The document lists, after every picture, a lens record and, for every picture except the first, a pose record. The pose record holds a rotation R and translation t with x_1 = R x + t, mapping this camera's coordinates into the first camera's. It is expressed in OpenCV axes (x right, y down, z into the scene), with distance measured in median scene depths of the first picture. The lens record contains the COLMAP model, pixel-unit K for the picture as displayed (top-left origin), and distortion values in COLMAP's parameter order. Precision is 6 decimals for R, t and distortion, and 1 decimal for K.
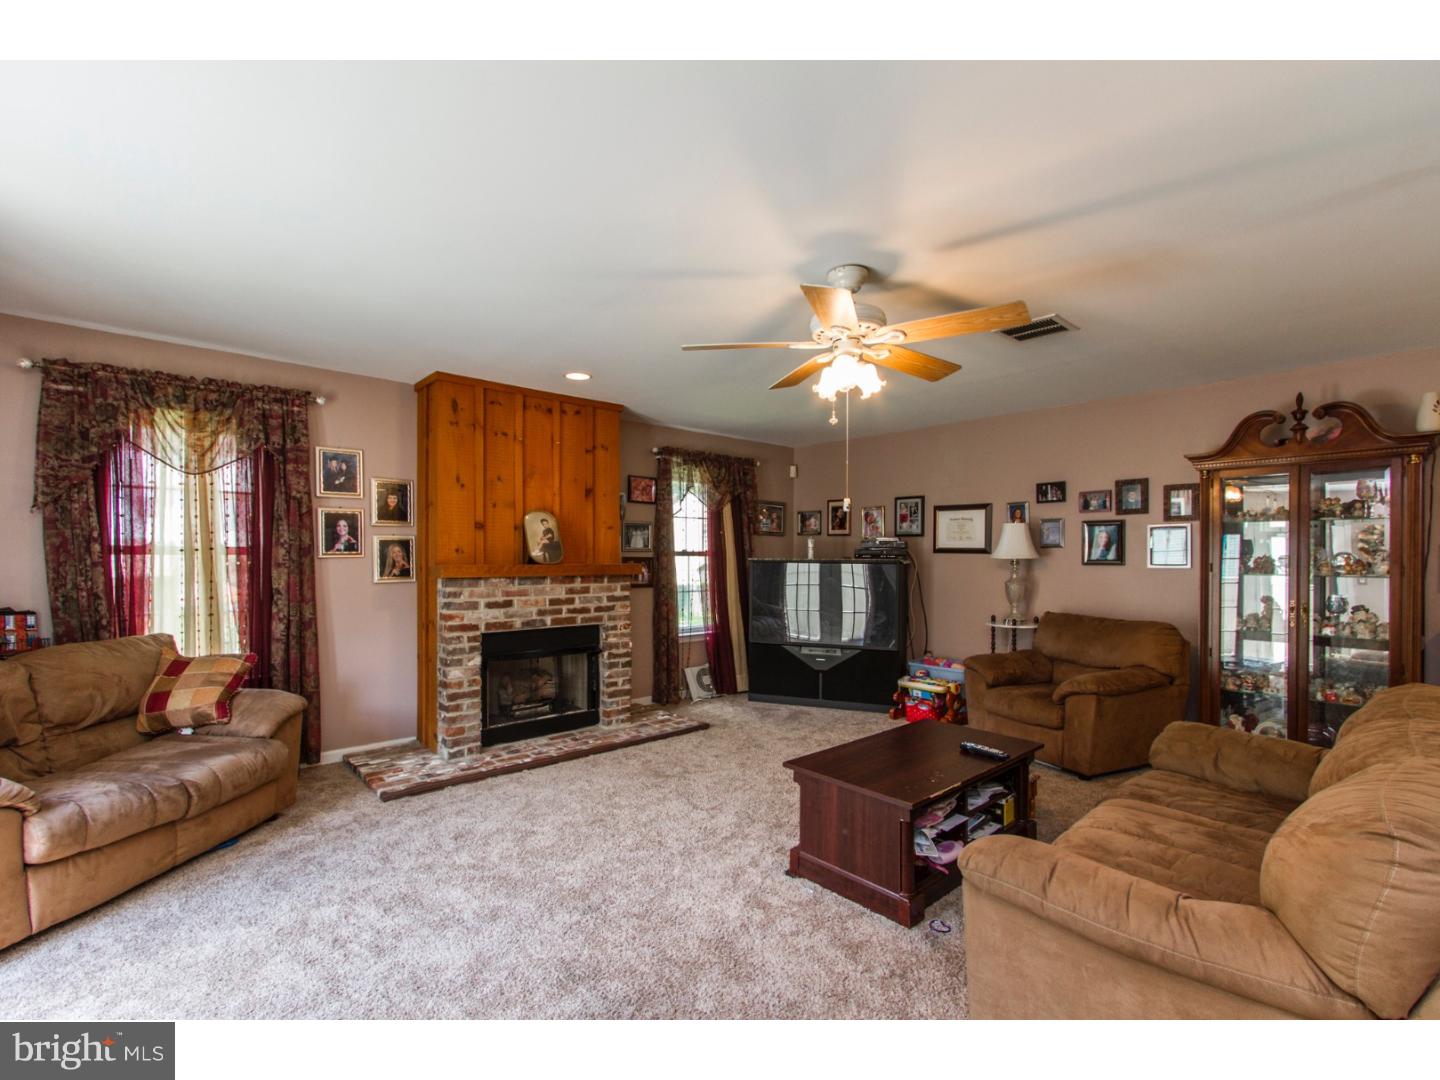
lens RADIAL K [[659.5, 0, 715.5], [0, 659.5, 555.7], [0, 0, 1]] dist [0.001257, 0.000168]
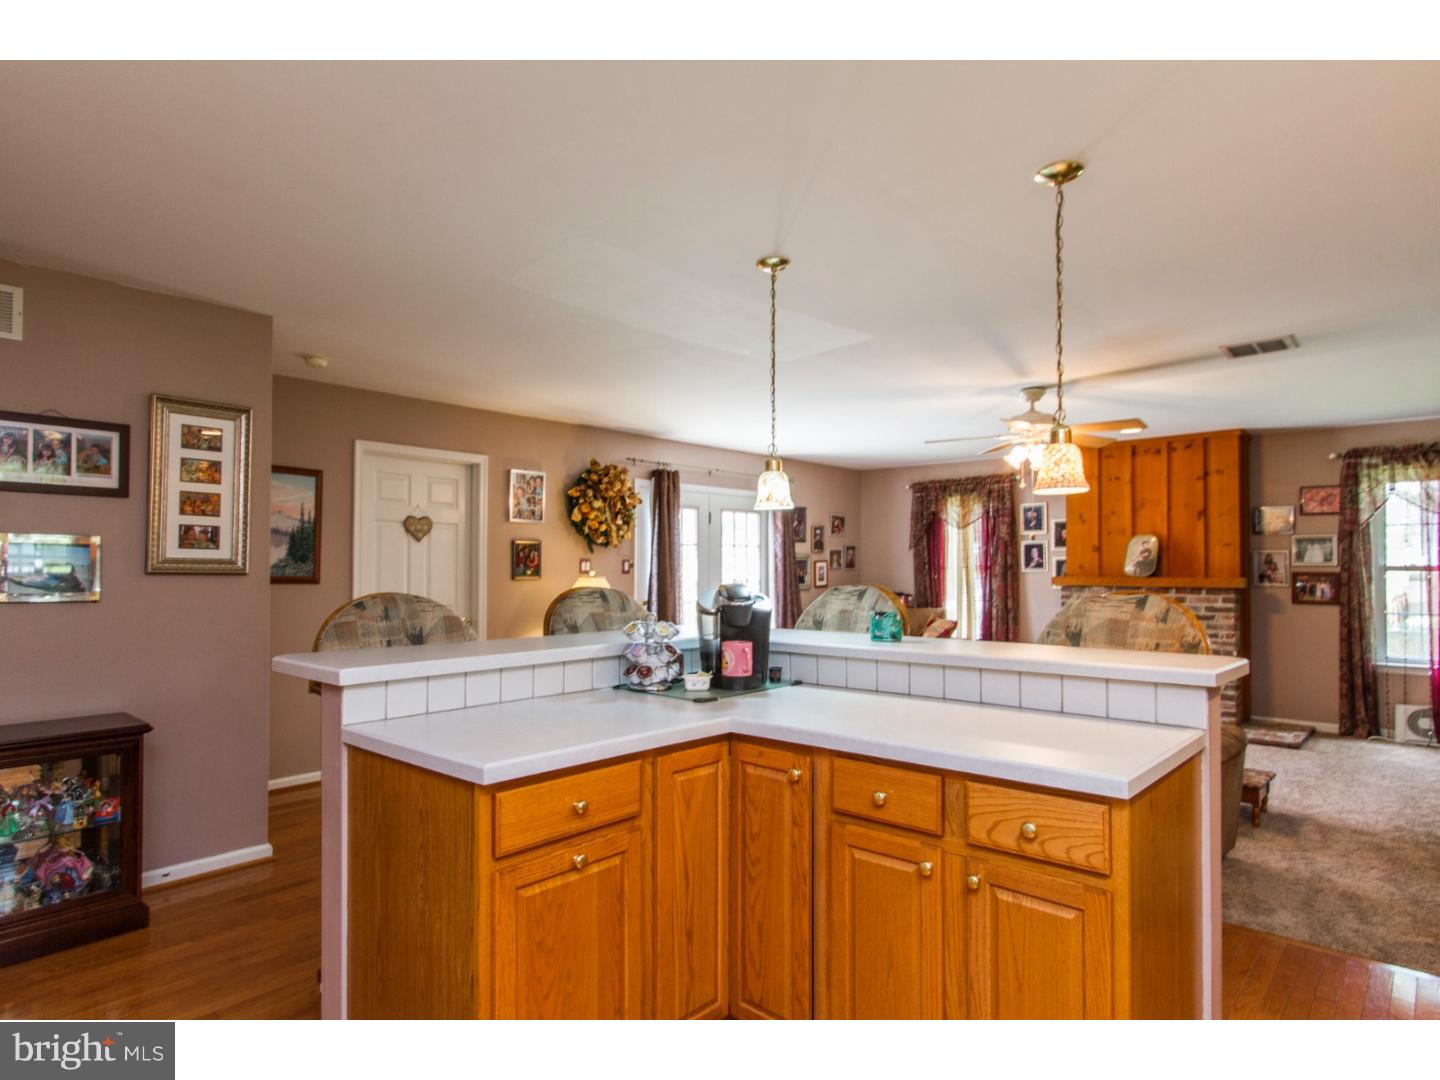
lens RADIAL K [[659.5, 0, 715.5], [0, 659.5, 555.7], [0, 0, 1]] dist [0.001257, 0.000168]
pose [[0.124570, -0.022784, -0.991949, 0.856933], [-0.002128, 0.999728, -0.023229, 0.002804], [0.992209, 0.005004, 0.124487, 0.036259]]
